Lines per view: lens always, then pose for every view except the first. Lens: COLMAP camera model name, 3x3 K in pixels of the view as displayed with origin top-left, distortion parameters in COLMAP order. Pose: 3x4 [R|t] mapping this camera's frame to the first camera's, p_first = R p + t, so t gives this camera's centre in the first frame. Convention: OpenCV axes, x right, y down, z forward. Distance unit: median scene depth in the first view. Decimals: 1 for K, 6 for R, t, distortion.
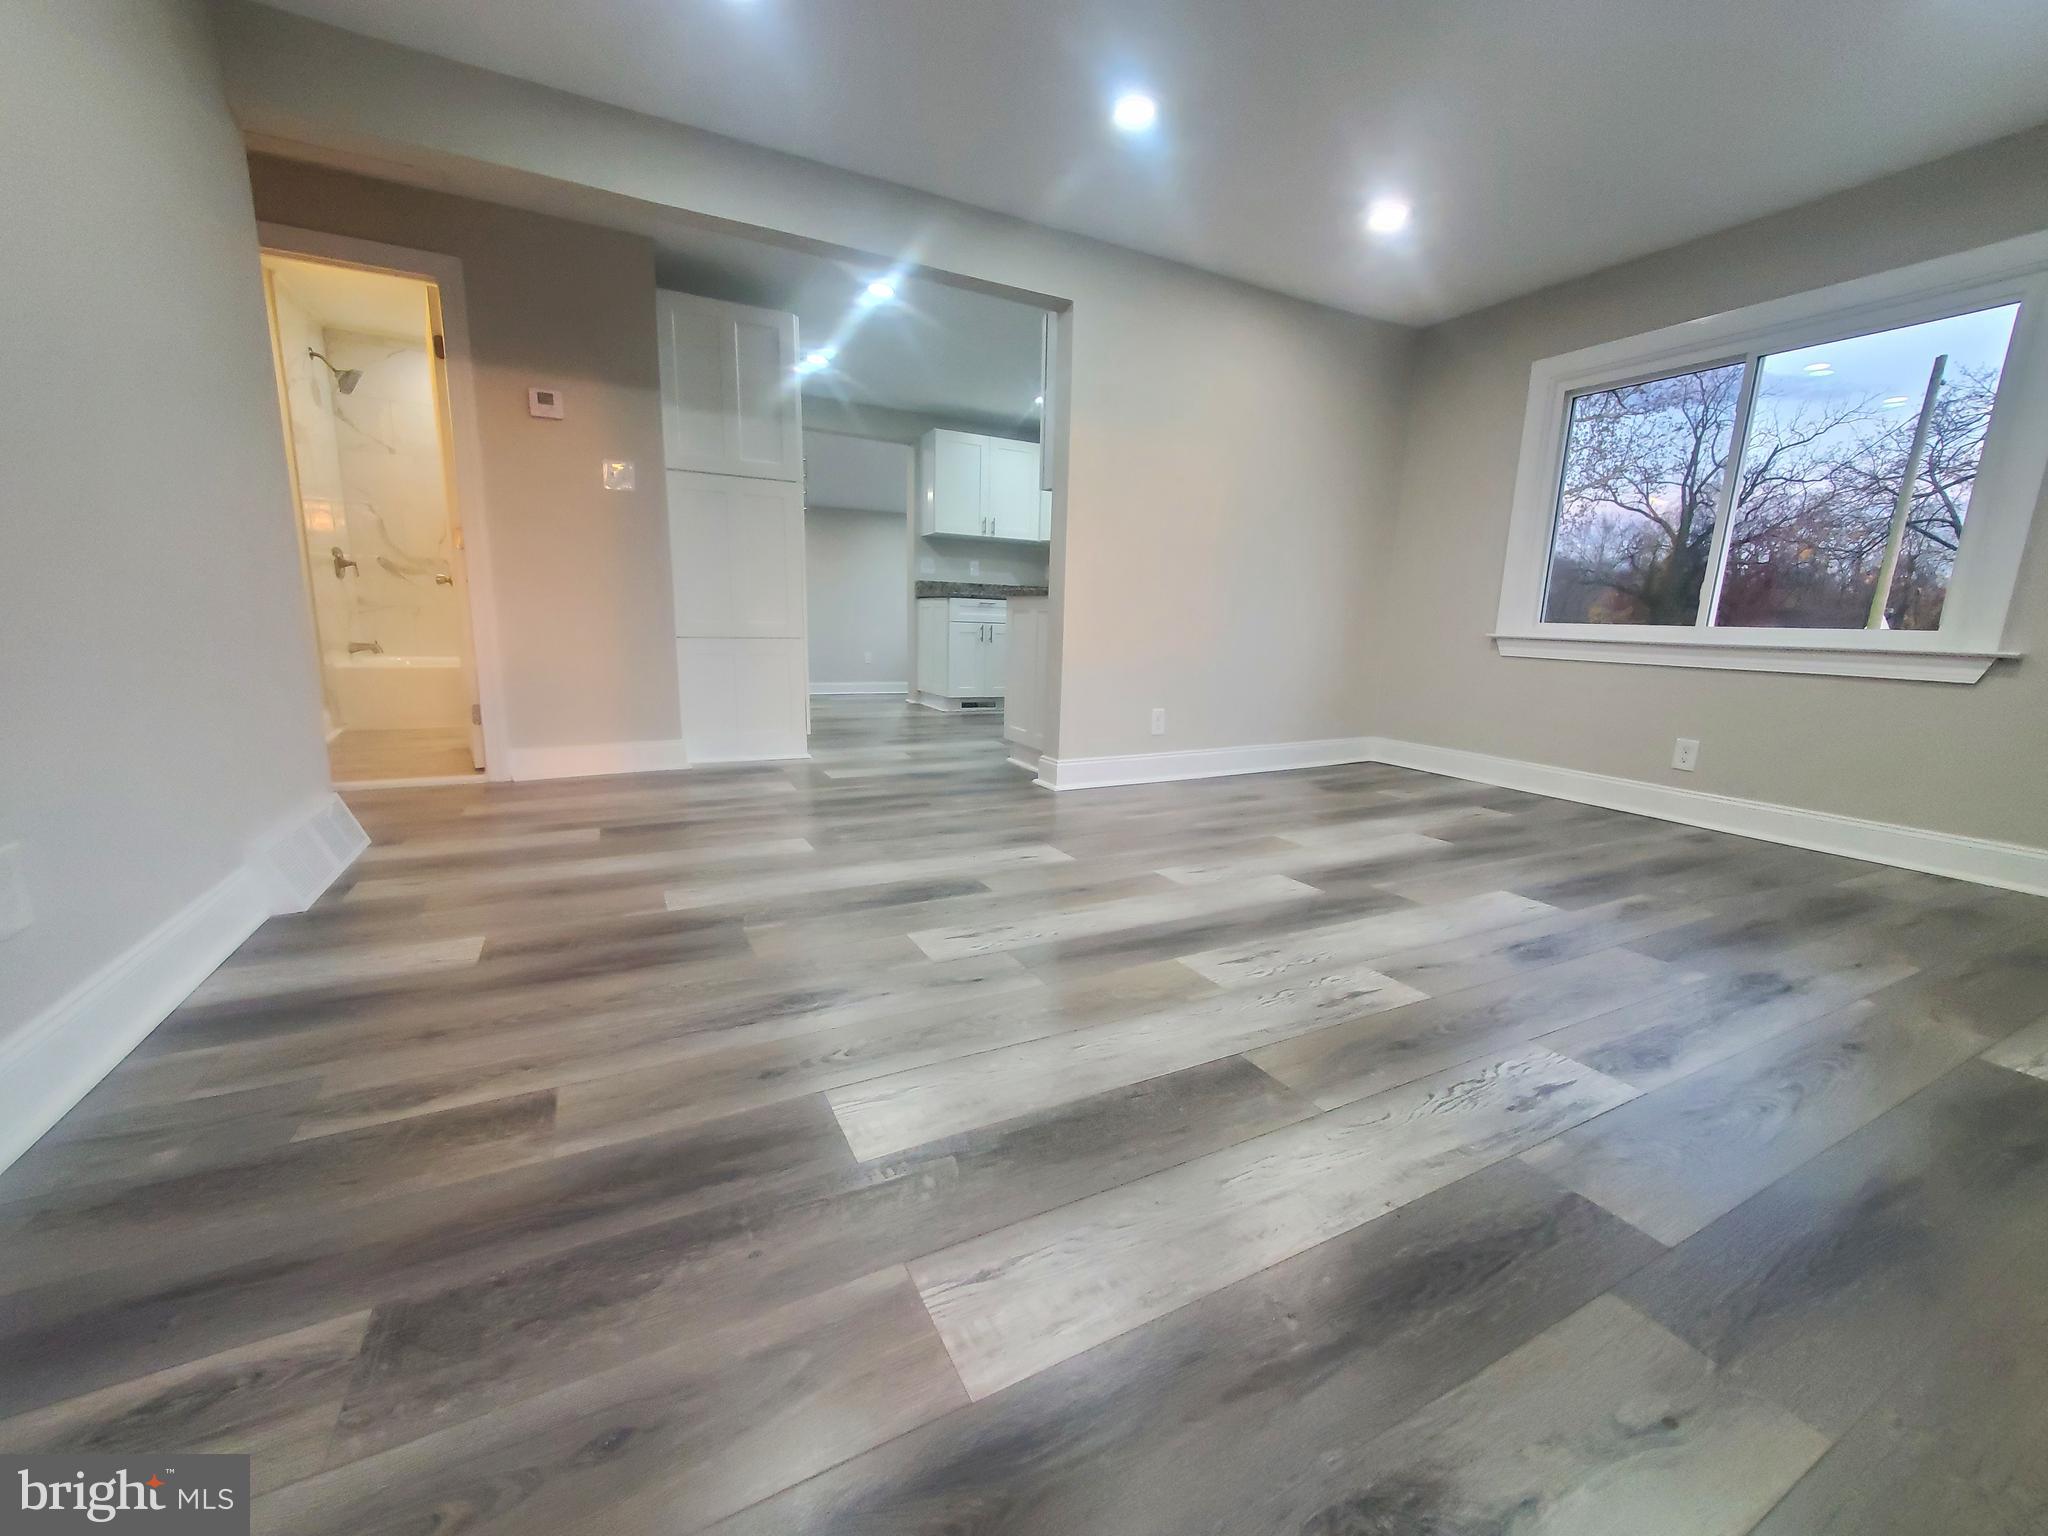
lens RADIAL K [[809.7, 0, 1032.9], [0, 809.7, 781.7], [0, 0, 1]] dist [0.001679, -0.000467]
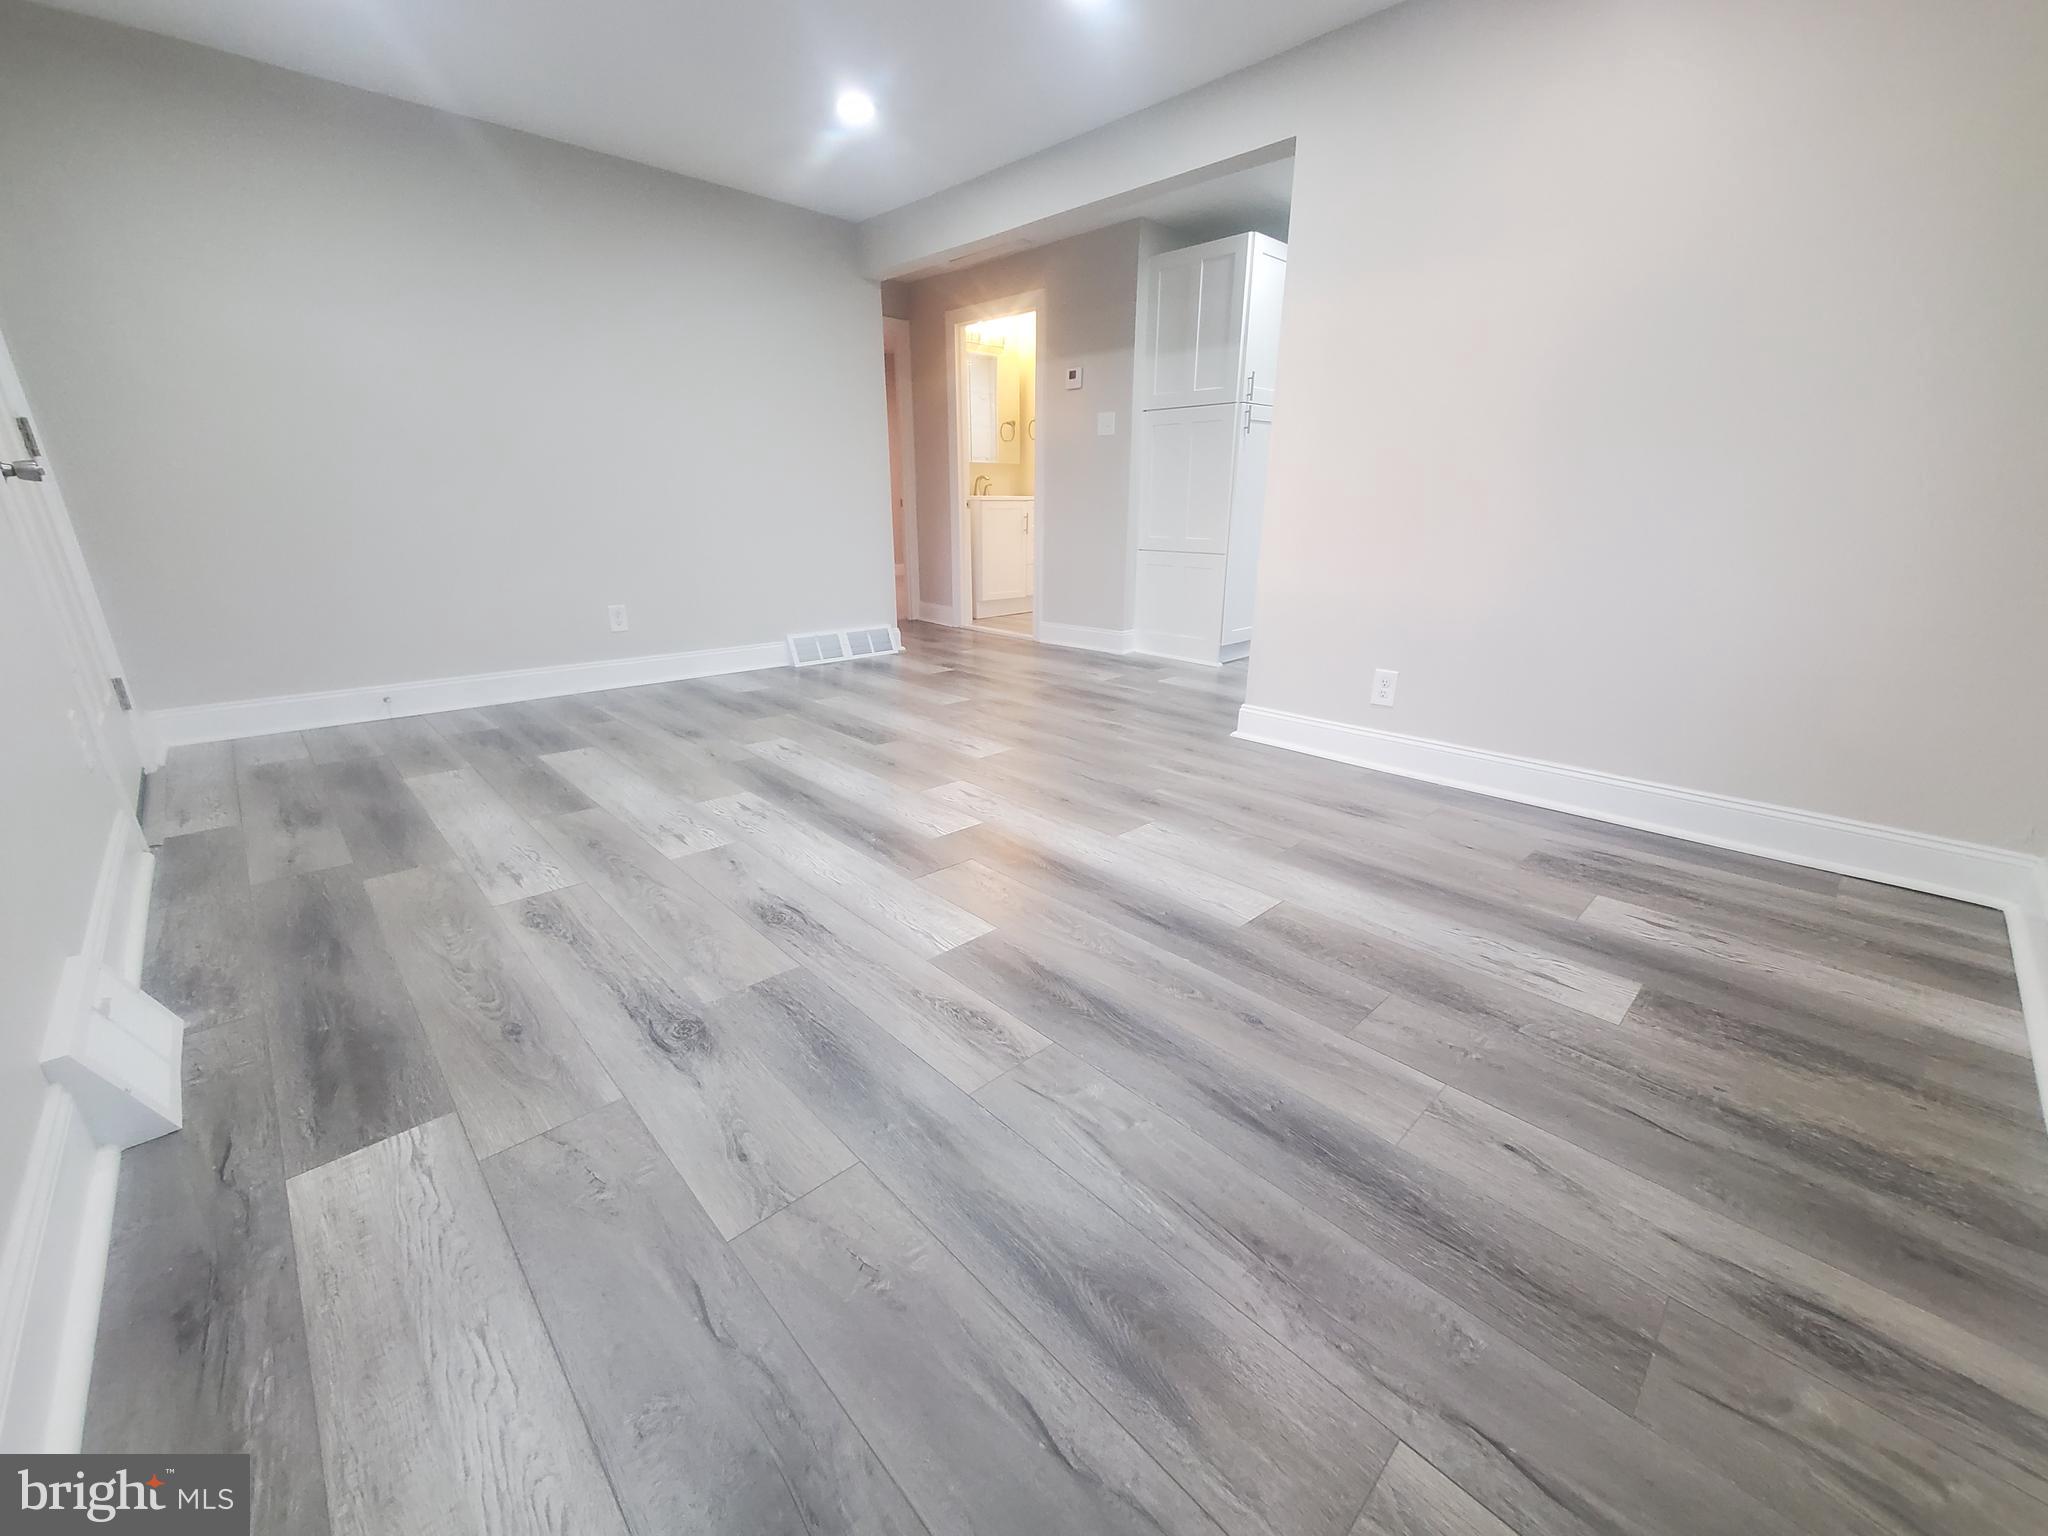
lens RADIAL K [[809.7, 0, 1032.9], [0, 809.7, 781.7], [0, 0, 1]] dist [0.001679, -0.000467]
pose [[0.283144, 0.291310, -0.913766, 1.480822], [-0.190466, 0.950857, 0.244116, -0.218856], [0.939975, 0.104922, 0.324714, 0.933857]]
